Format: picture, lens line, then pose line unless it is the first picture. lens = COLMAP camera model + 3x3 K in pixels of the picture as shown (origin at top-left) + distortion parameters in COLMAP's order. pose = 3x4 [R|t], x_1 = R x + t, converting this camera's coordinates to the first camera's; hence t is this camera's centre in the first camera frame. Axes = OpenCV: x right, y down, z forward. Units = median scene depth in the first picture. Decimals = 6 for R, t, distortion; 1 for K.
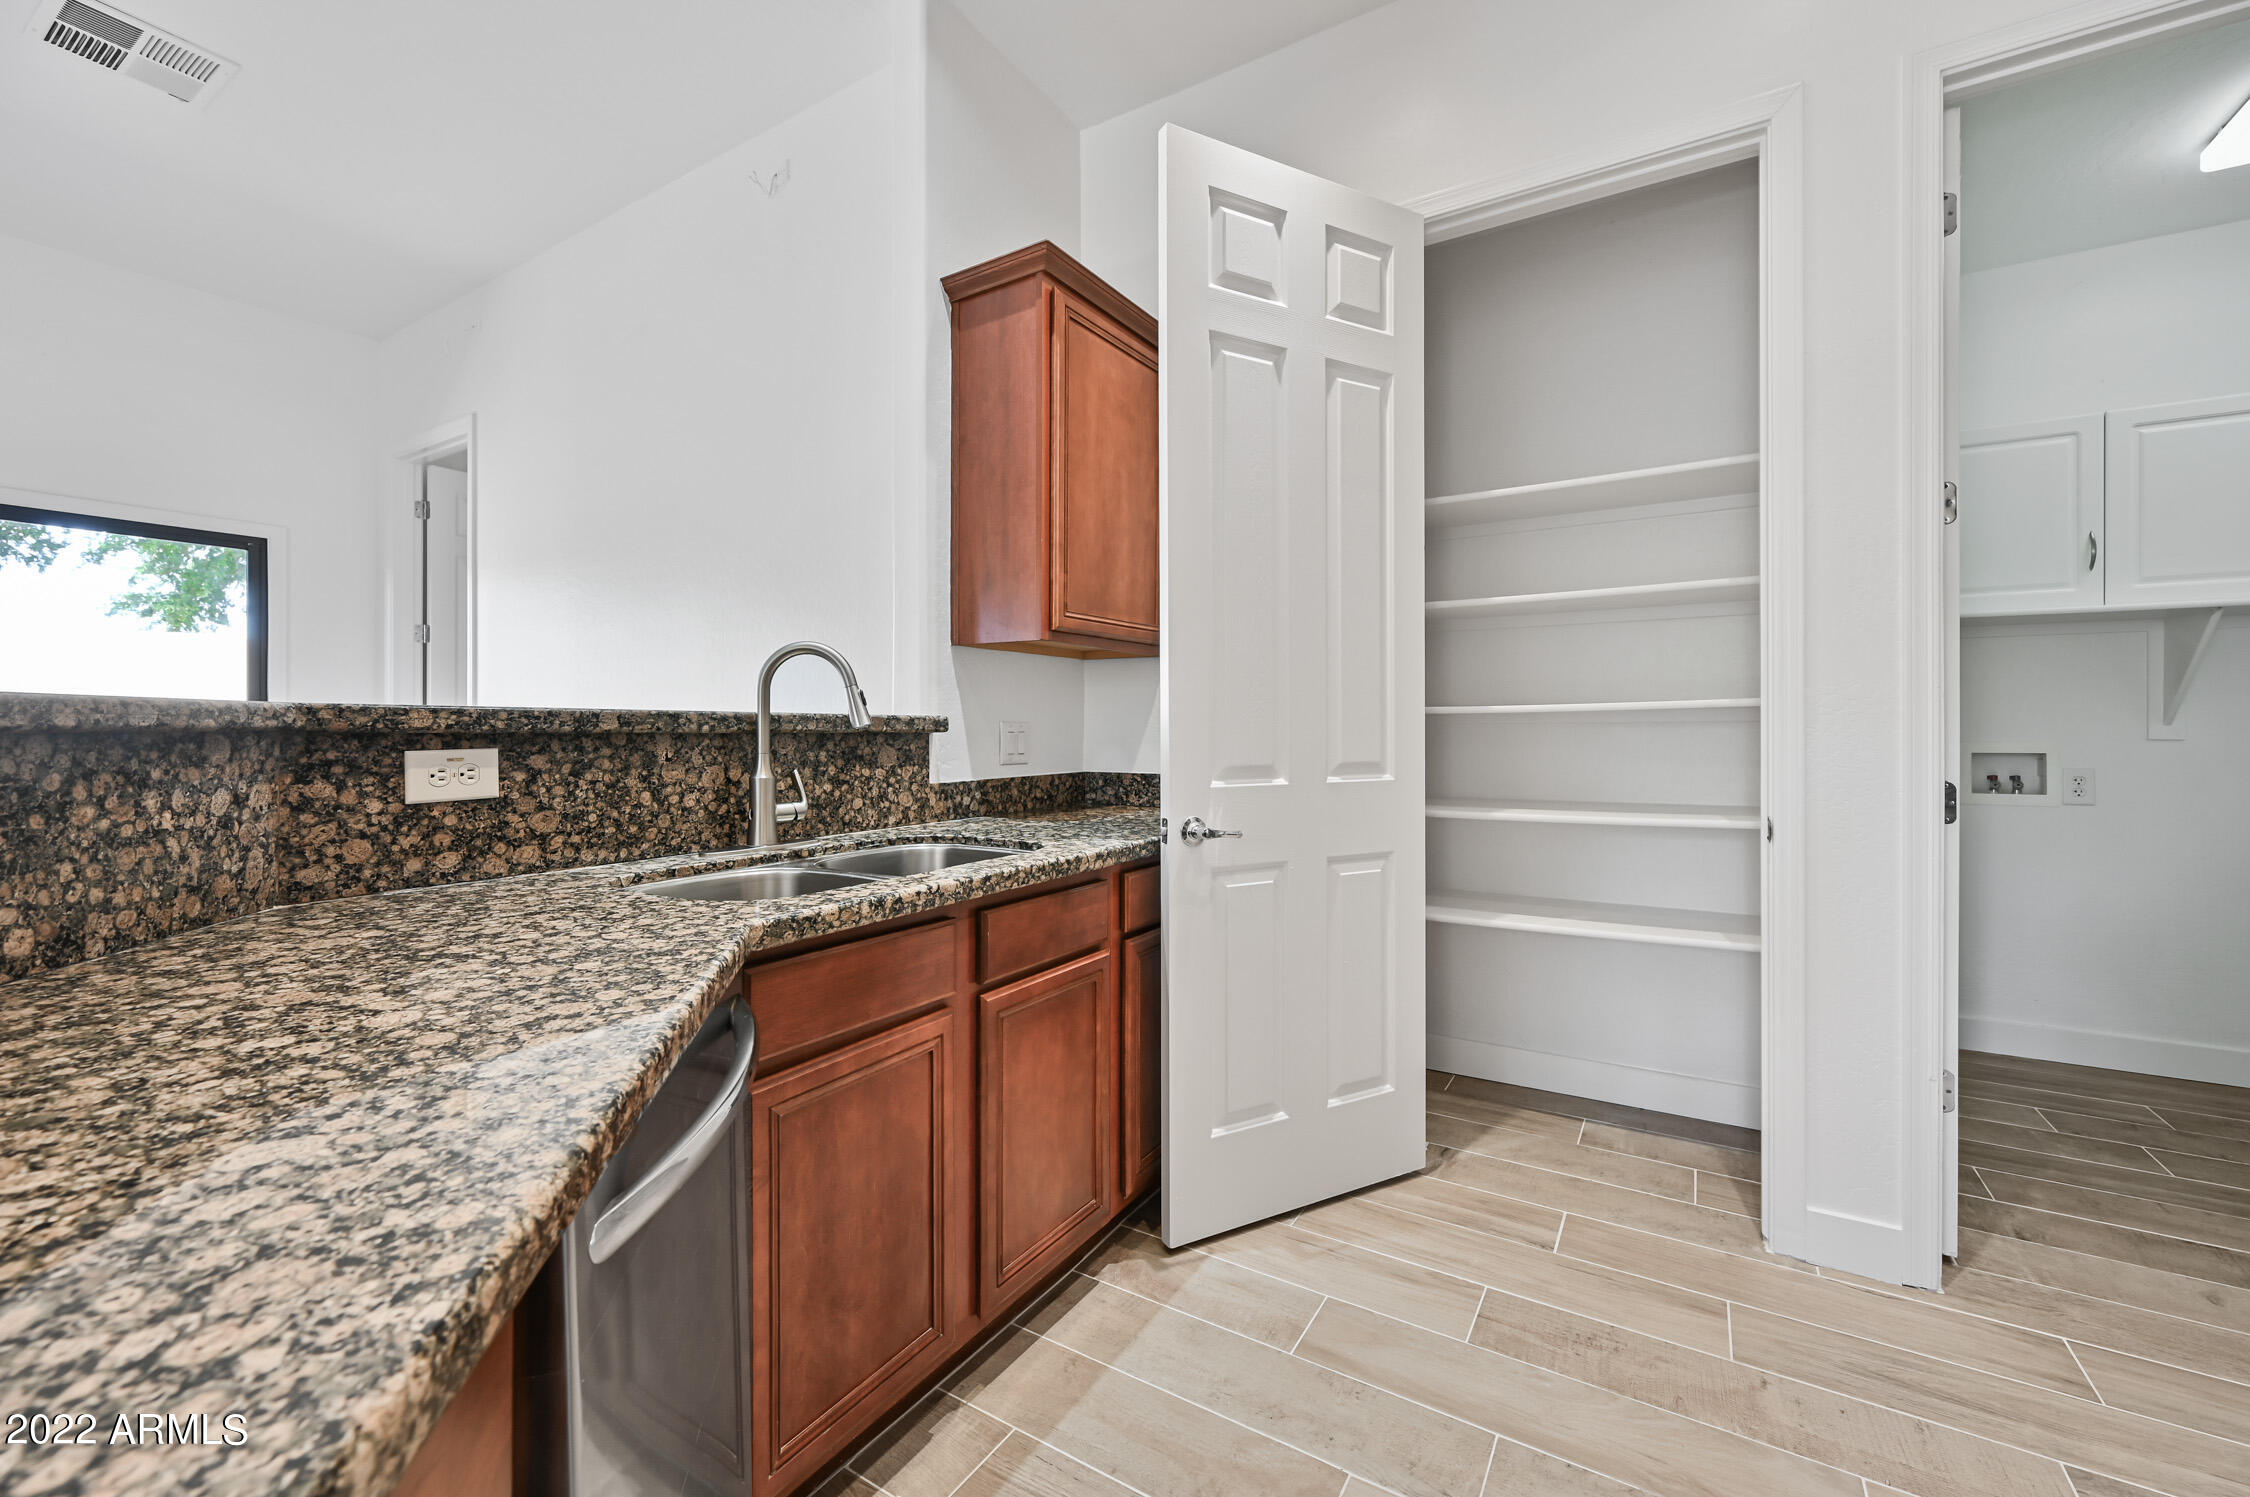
lens RADIAL K [[897.4, 0, 1137.1], [0, 897.4, 725.6], [0, 0, 1]] dist [-0.002076, 0.000622]
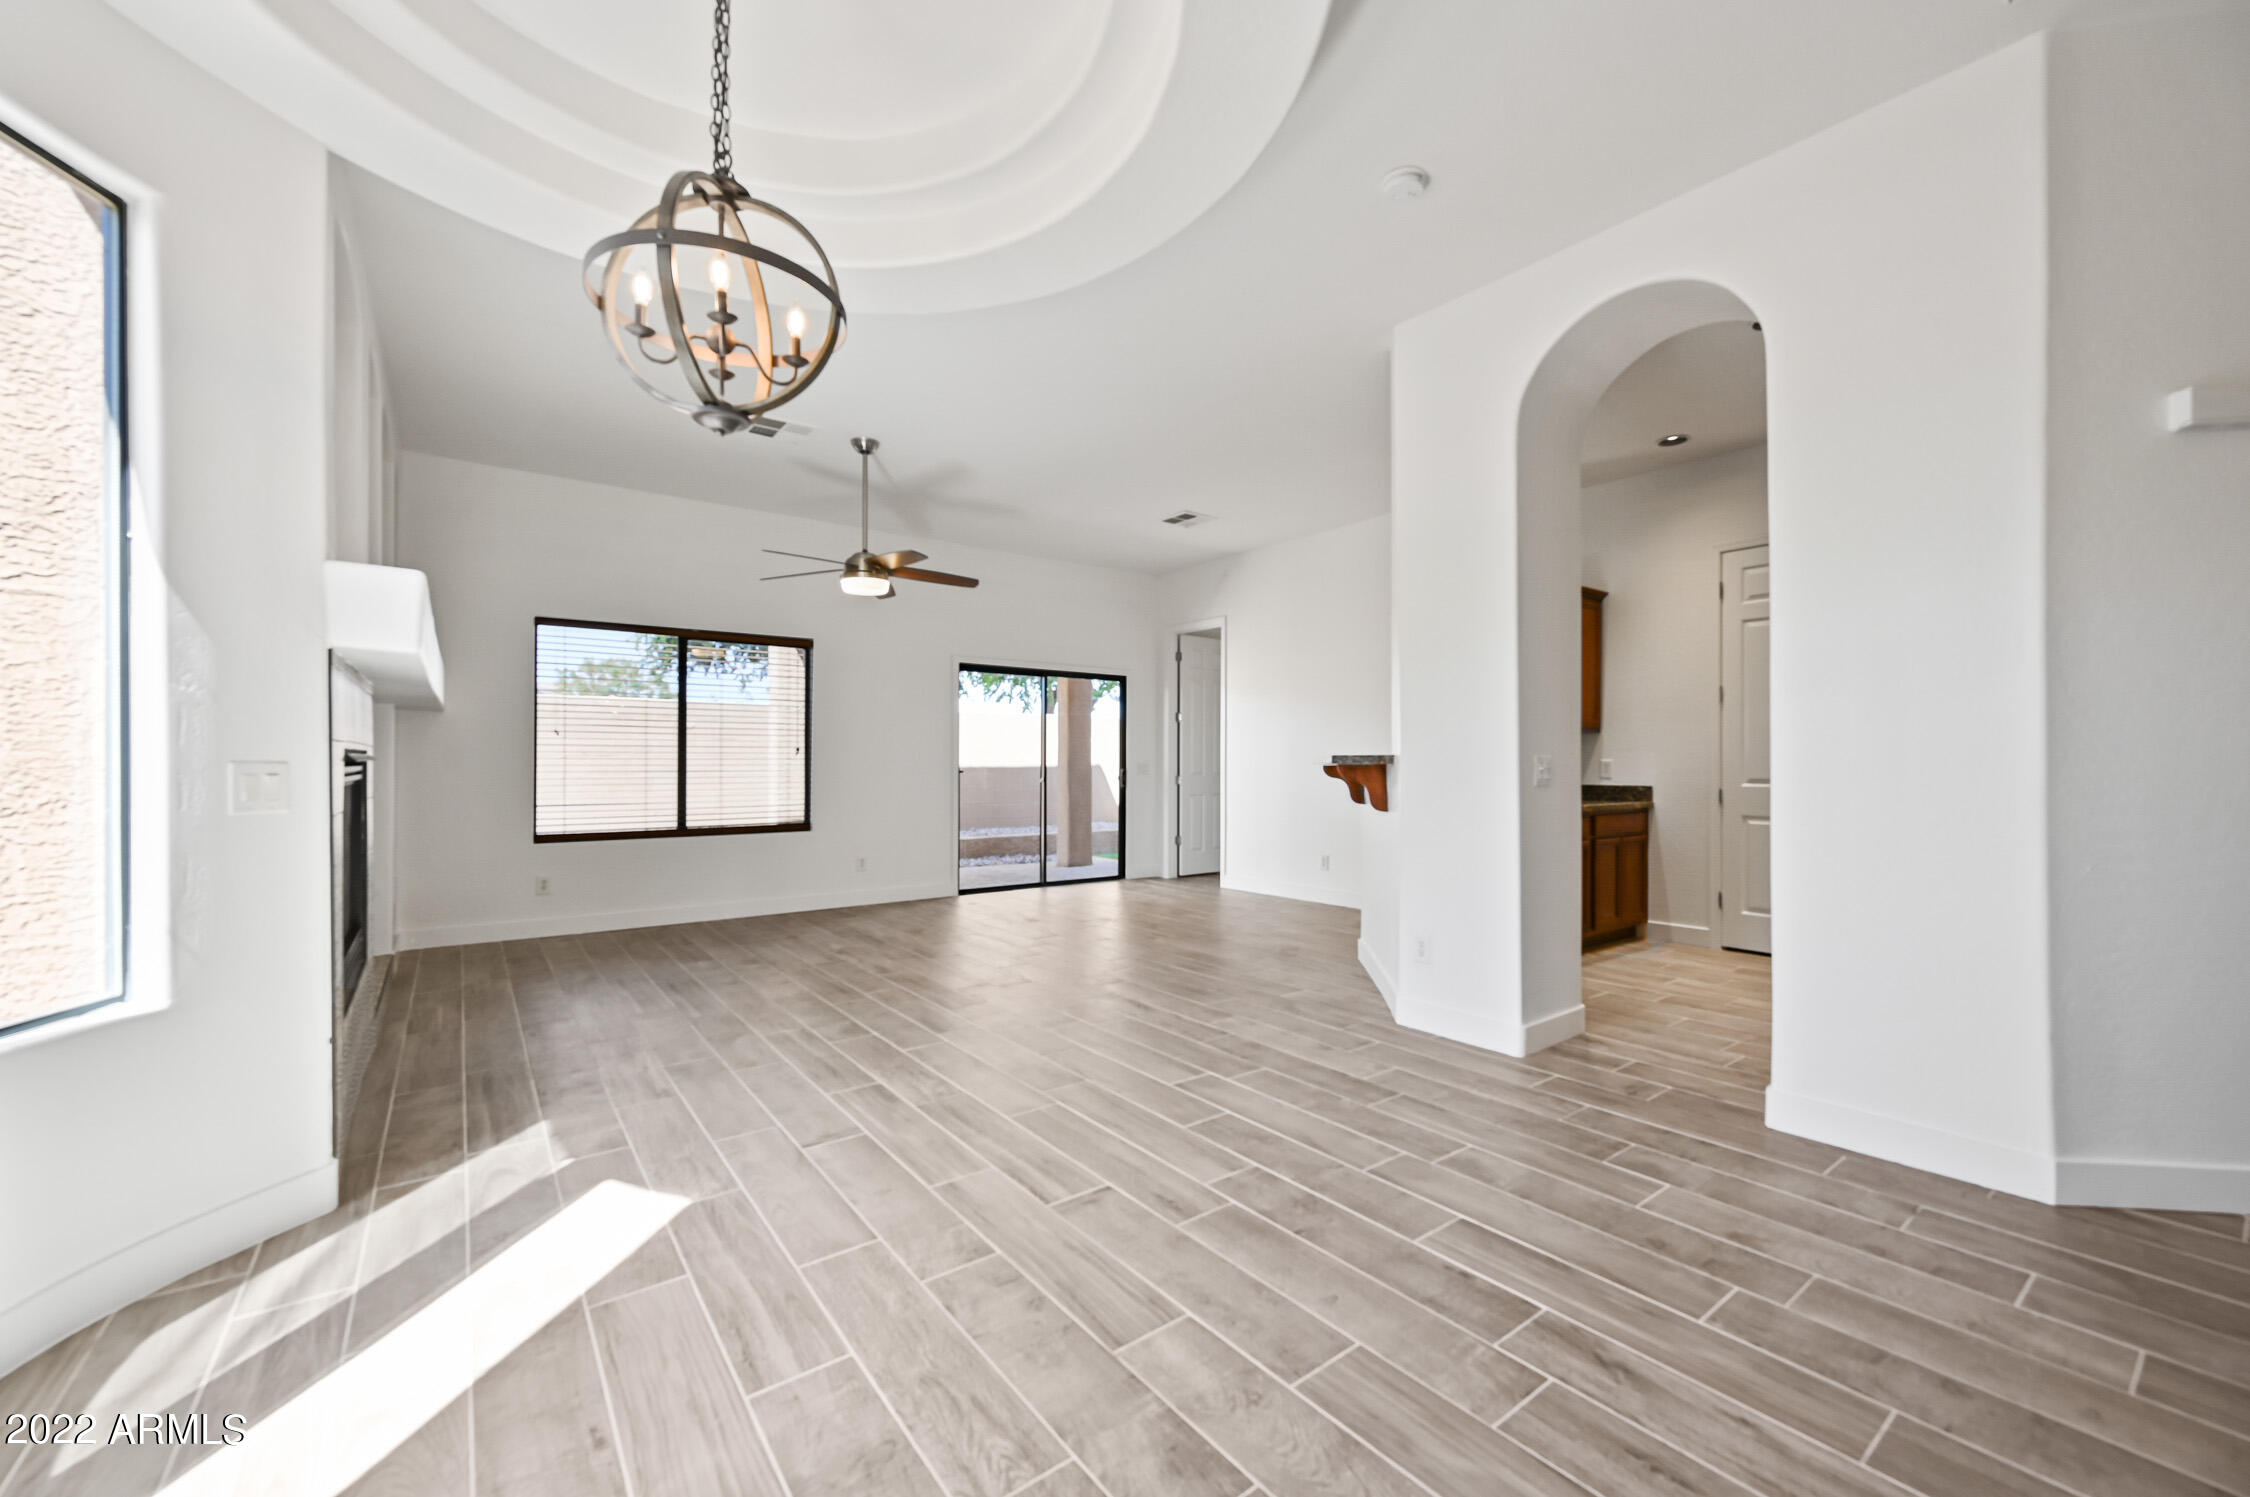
lens RADIAL K [[897.4, 0, 1133.1], [0, 897.4, 765.0], [0, 0, 1]] dist [-0.002076, 0.000622]
pose [[0.932166, 0.004547, -0.362002, -0.350645], [-0.004020, 0.999989, 0.002211, 0.005464], [0.362008, -0.000606, 0.932175, -2.184964]]
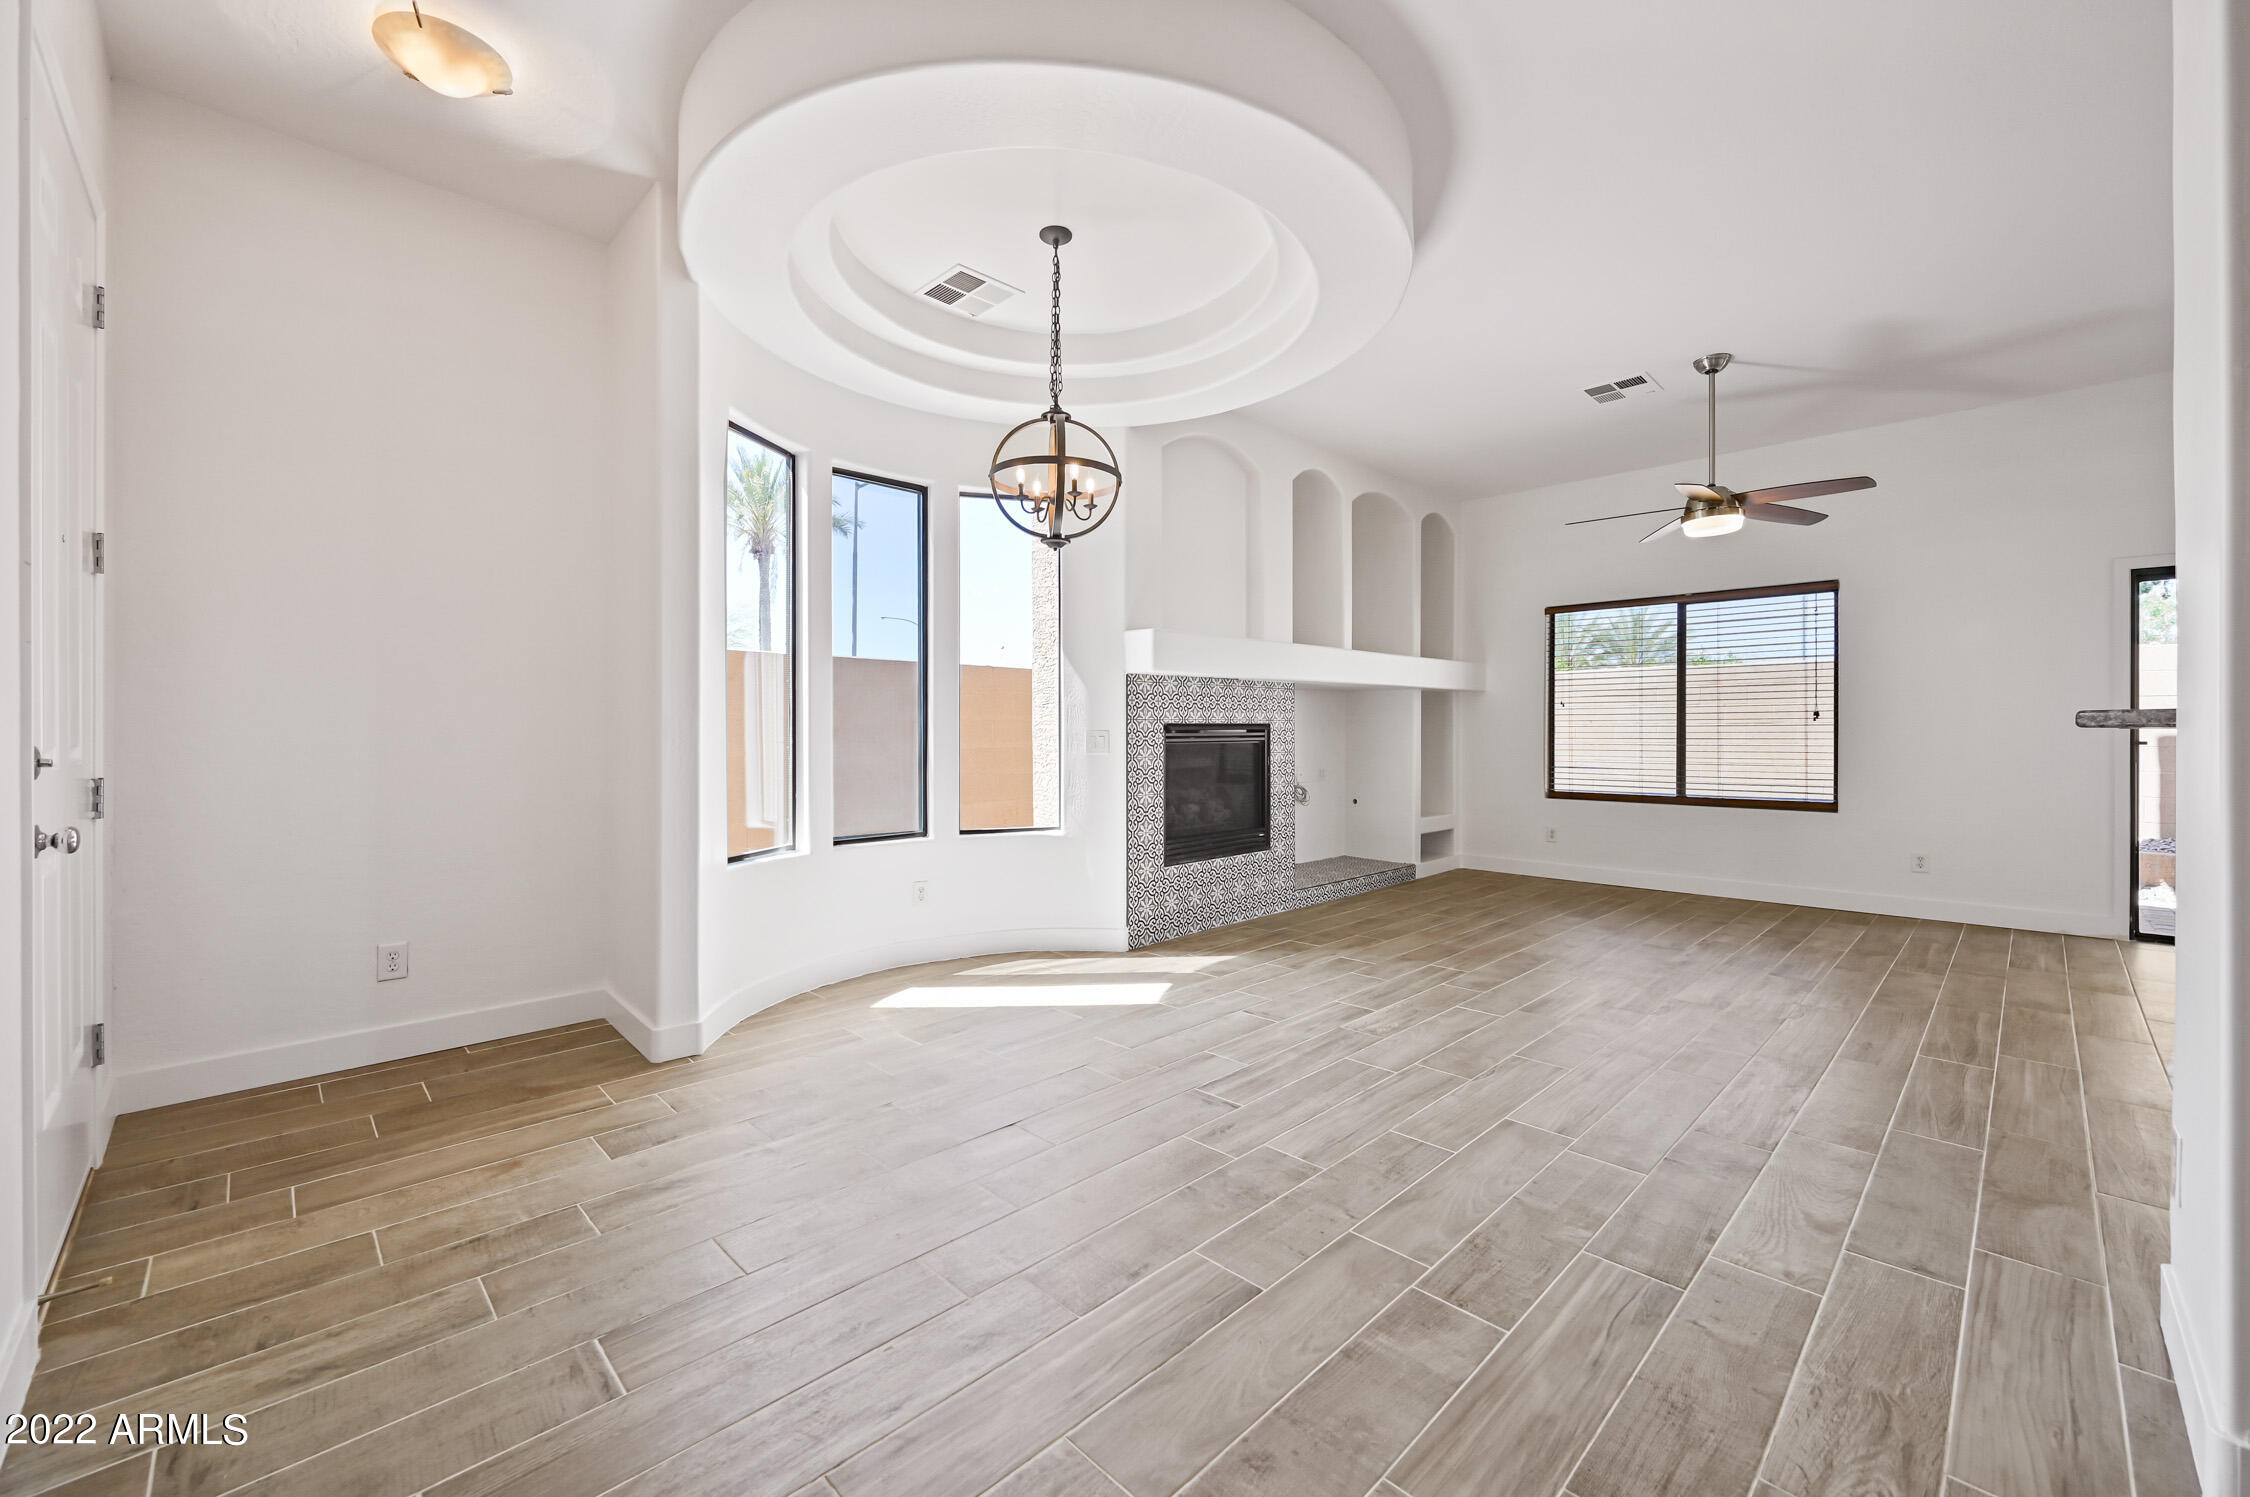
lens RADIAL K [[897.4, 0, 1124.9], [0, 897.4, 734.8], [0, 0, 1]] dist [-0.002076, 0.000622]
pose [[-0.241127, 0.007015, -0.970468, 0.593342], [0.001242, 0.999975, 0.006920, 0.003213], [0.970493, 0.000463, -0.241130, -0.832025]]
